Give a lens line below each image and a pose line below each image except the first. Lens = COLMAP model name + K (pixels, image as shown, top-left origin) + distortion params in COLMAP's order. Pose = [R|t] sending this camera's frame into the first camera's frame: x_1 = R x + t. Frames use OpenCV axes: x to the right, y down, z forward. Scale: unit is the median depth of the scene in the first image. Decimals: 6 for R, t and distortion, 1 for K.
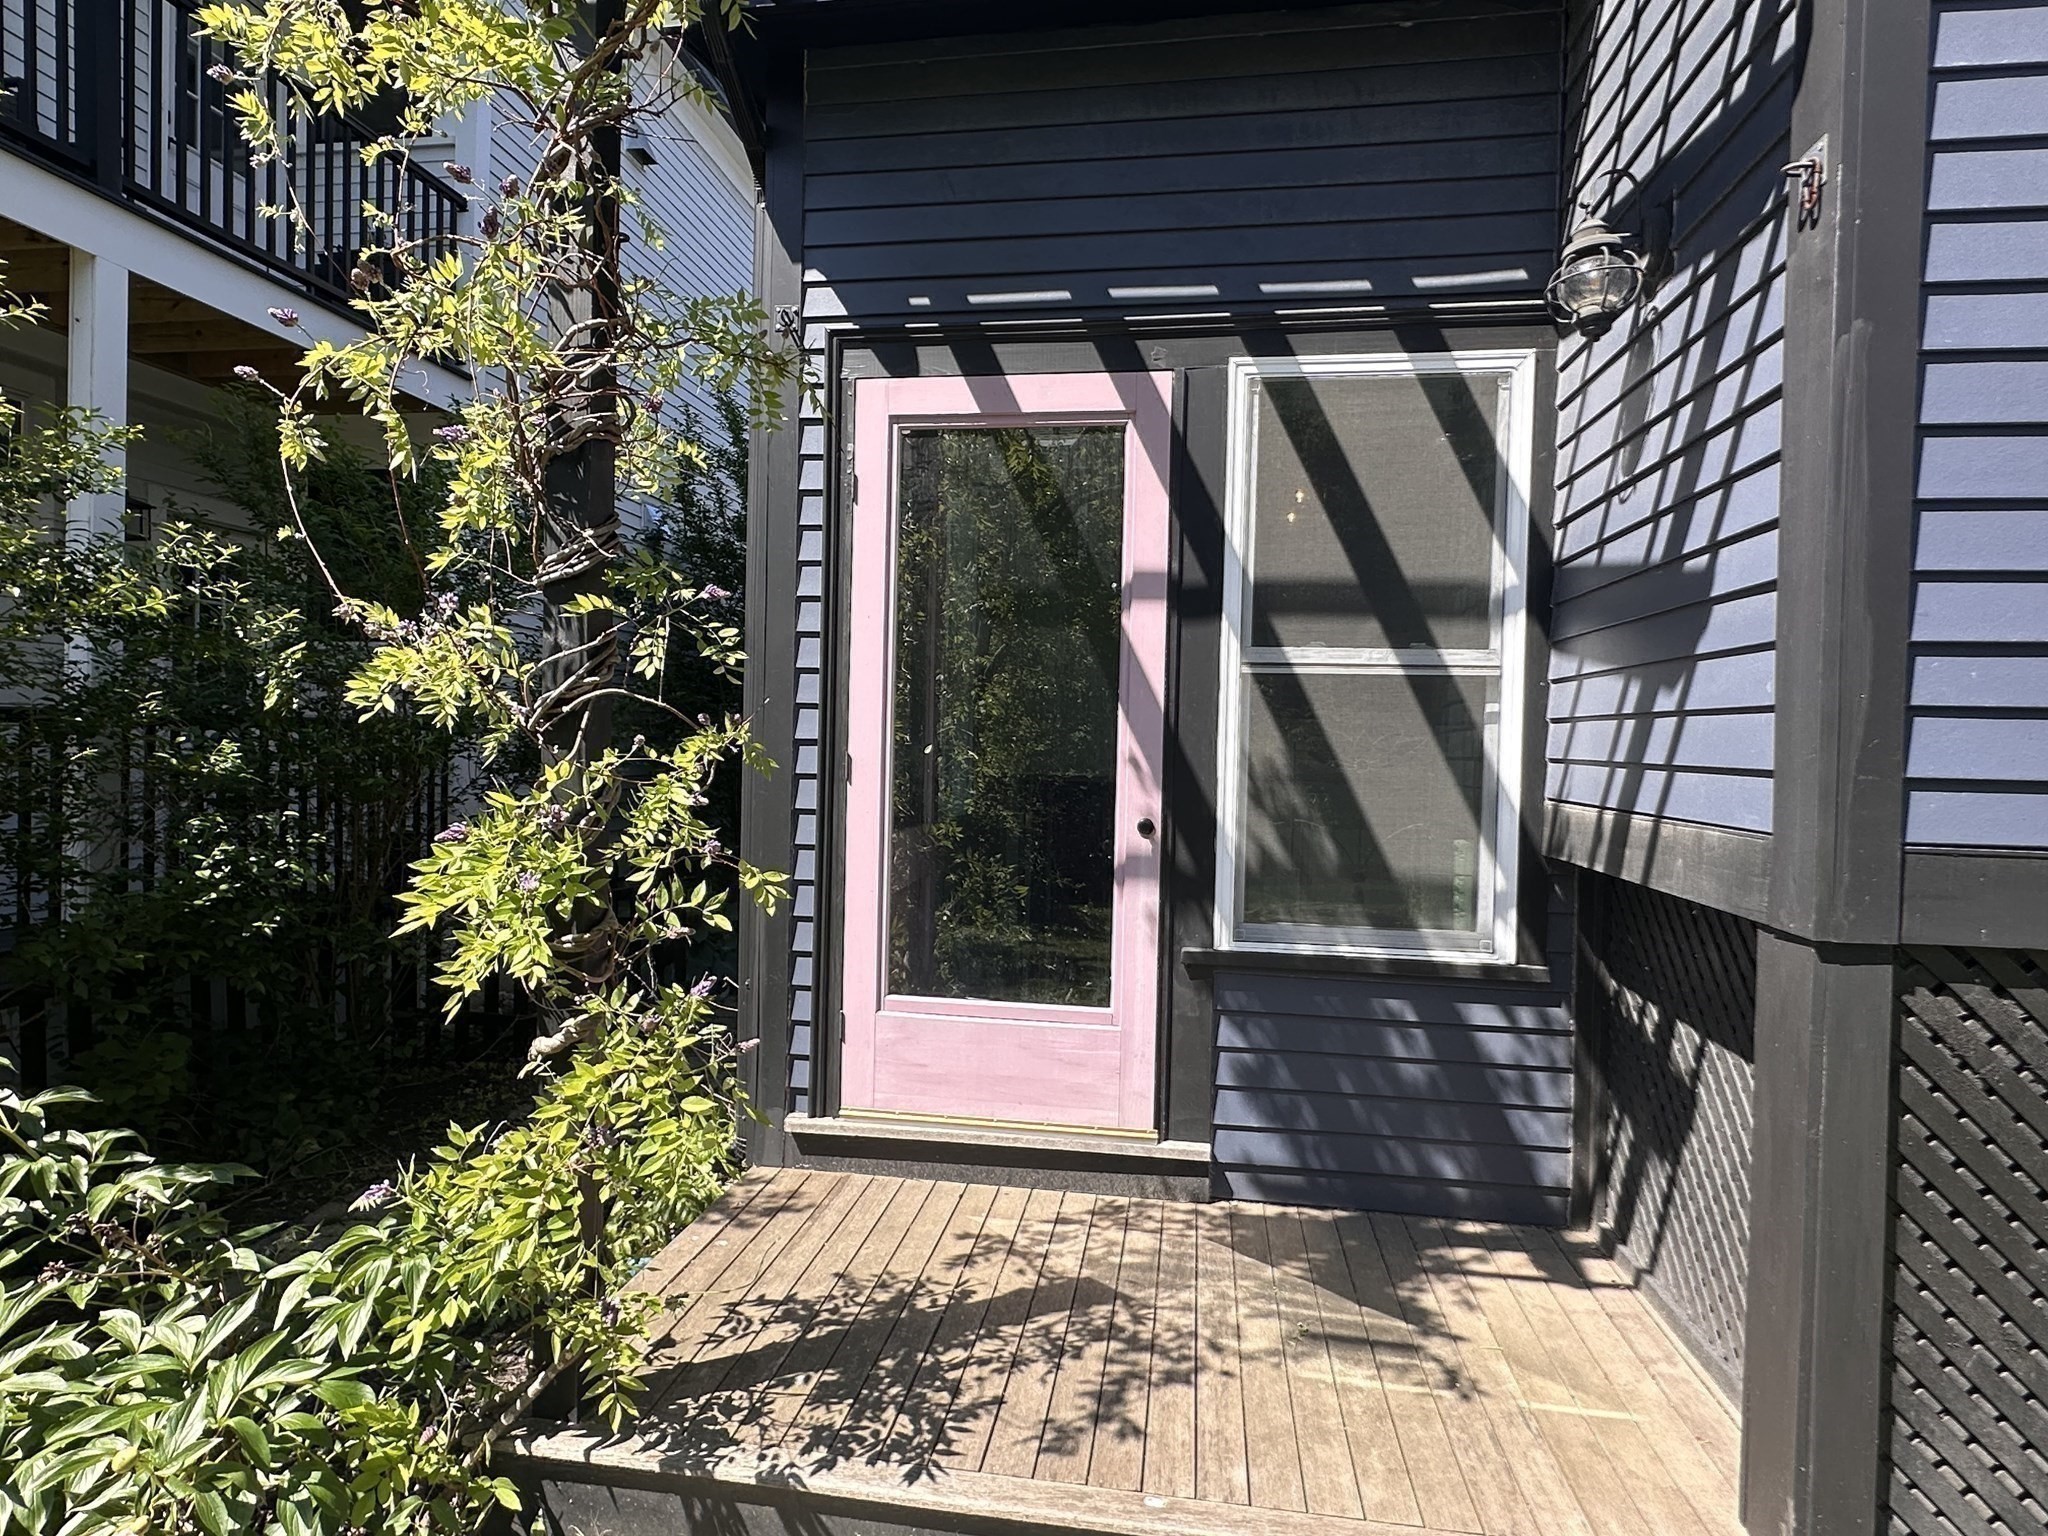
lens RADIAL K [[1336.2, 0, 1017.5], [0, 1336.2, 771.2], [0, 0, 1]] dist [0.051884, 0.000445]
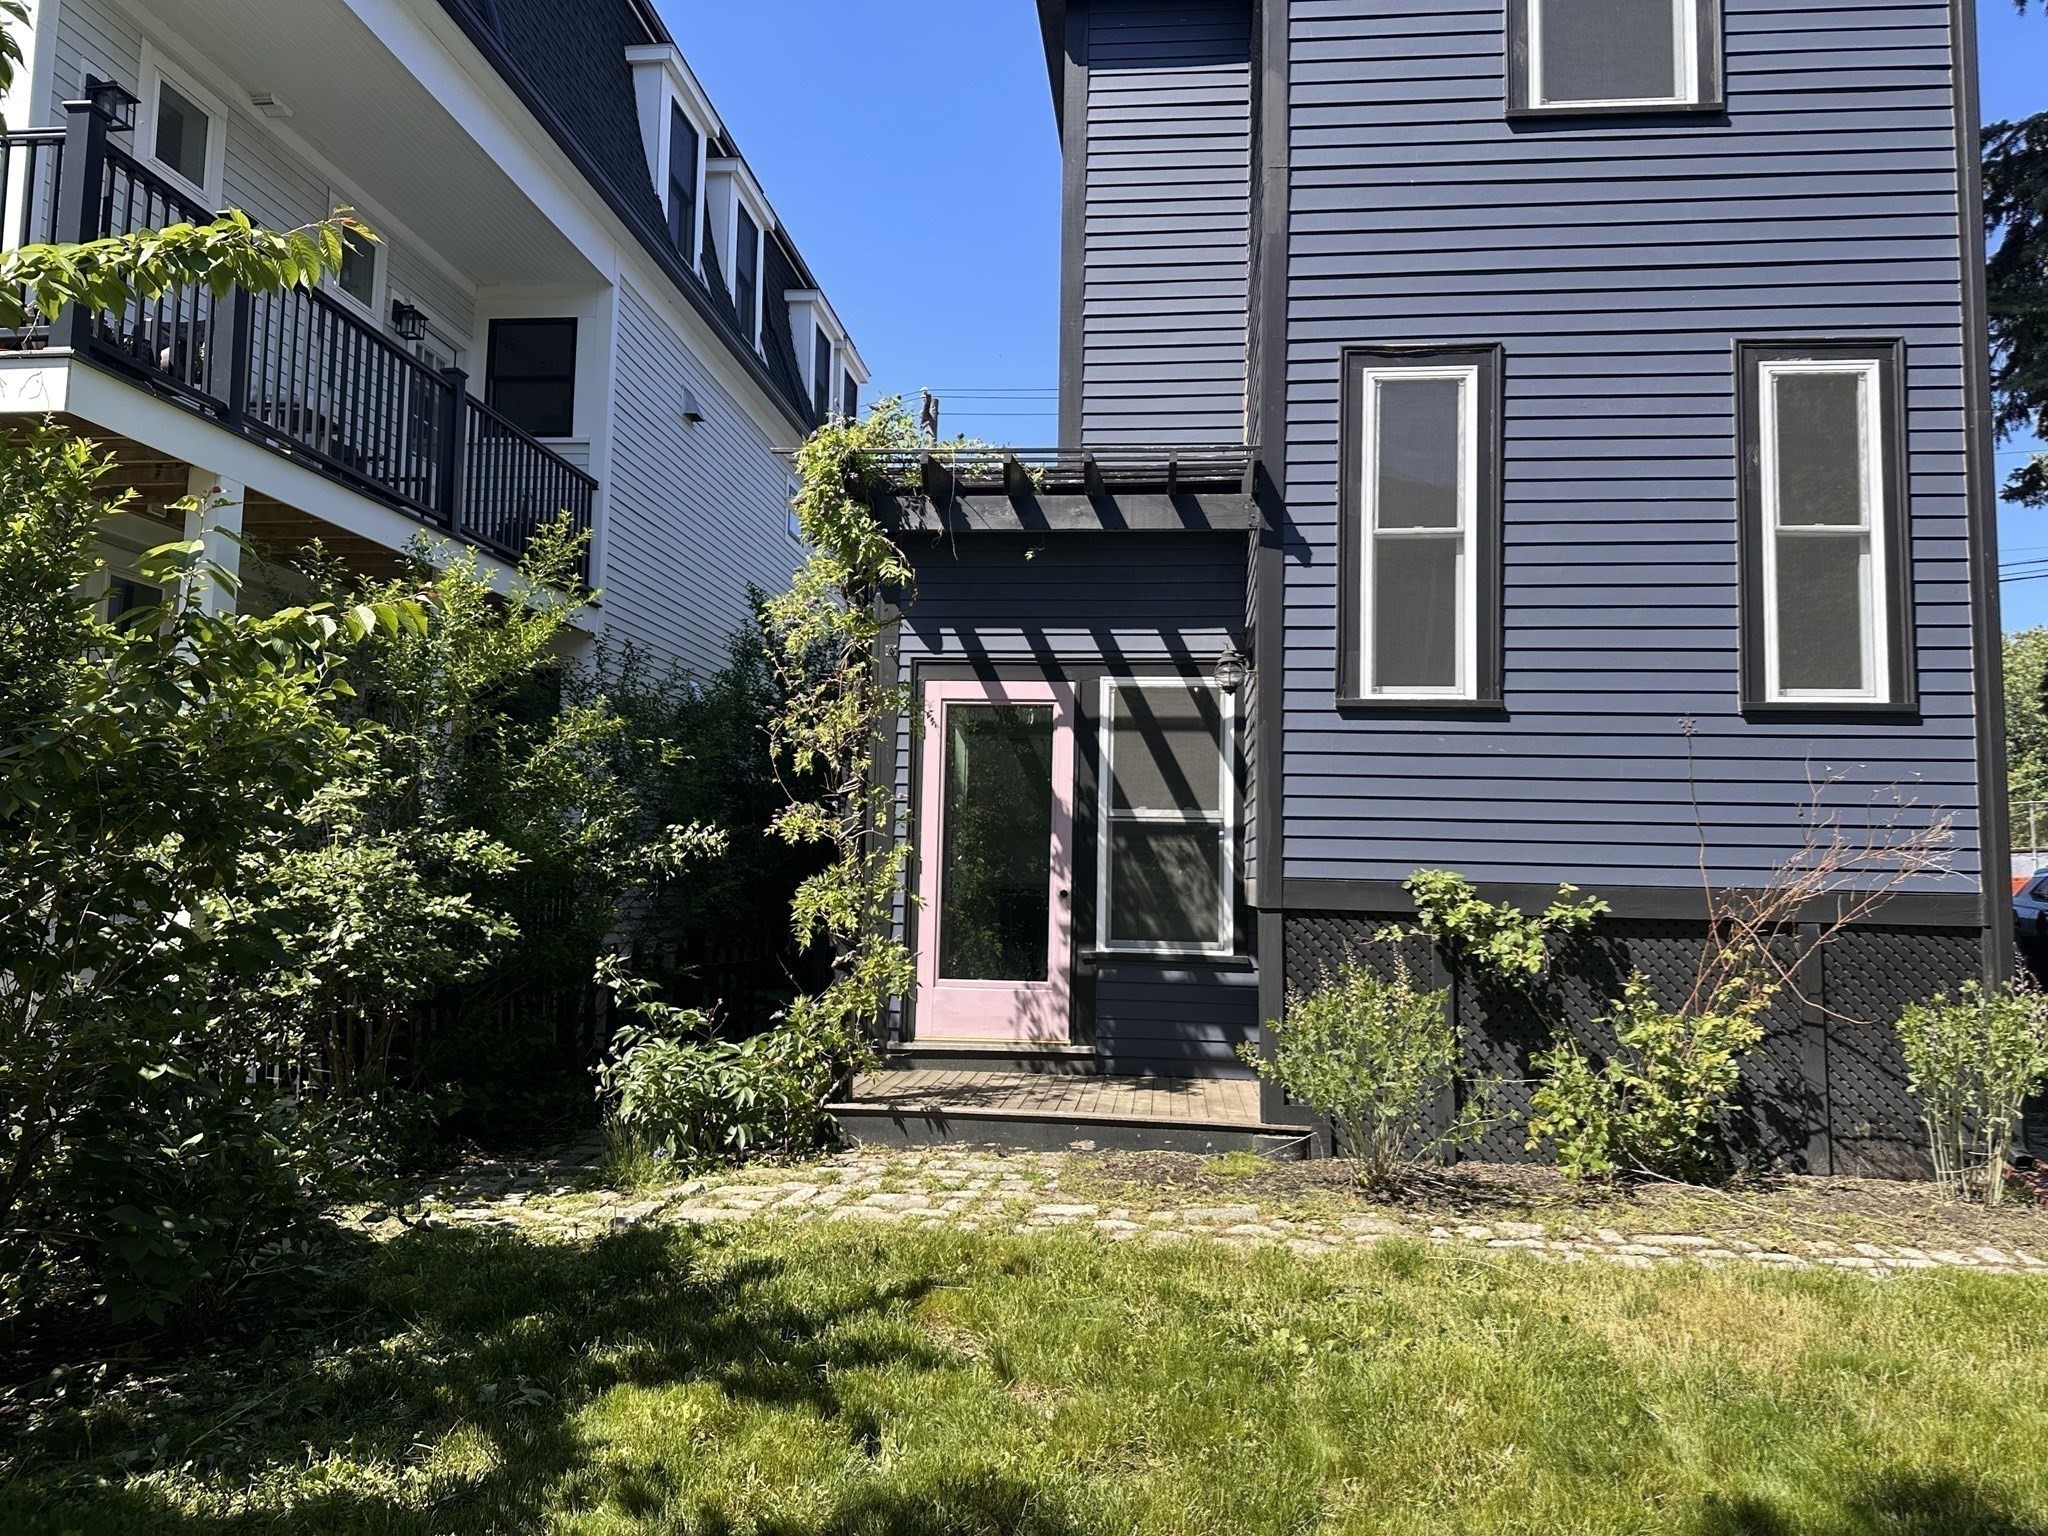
lens RADIAL K [[1421.2, 0, 1023.0], [0, 1421.2, 761.9], [0, 0, 1]] dist [0.131101, -0.183274]
pose [[0.998379, 0.005934, 0.056599, -0.098047], [0.000071, 0.994419, -0.105501, 0.071166], [-0.056909, 0.105334, 0.992807, -1.245050]]
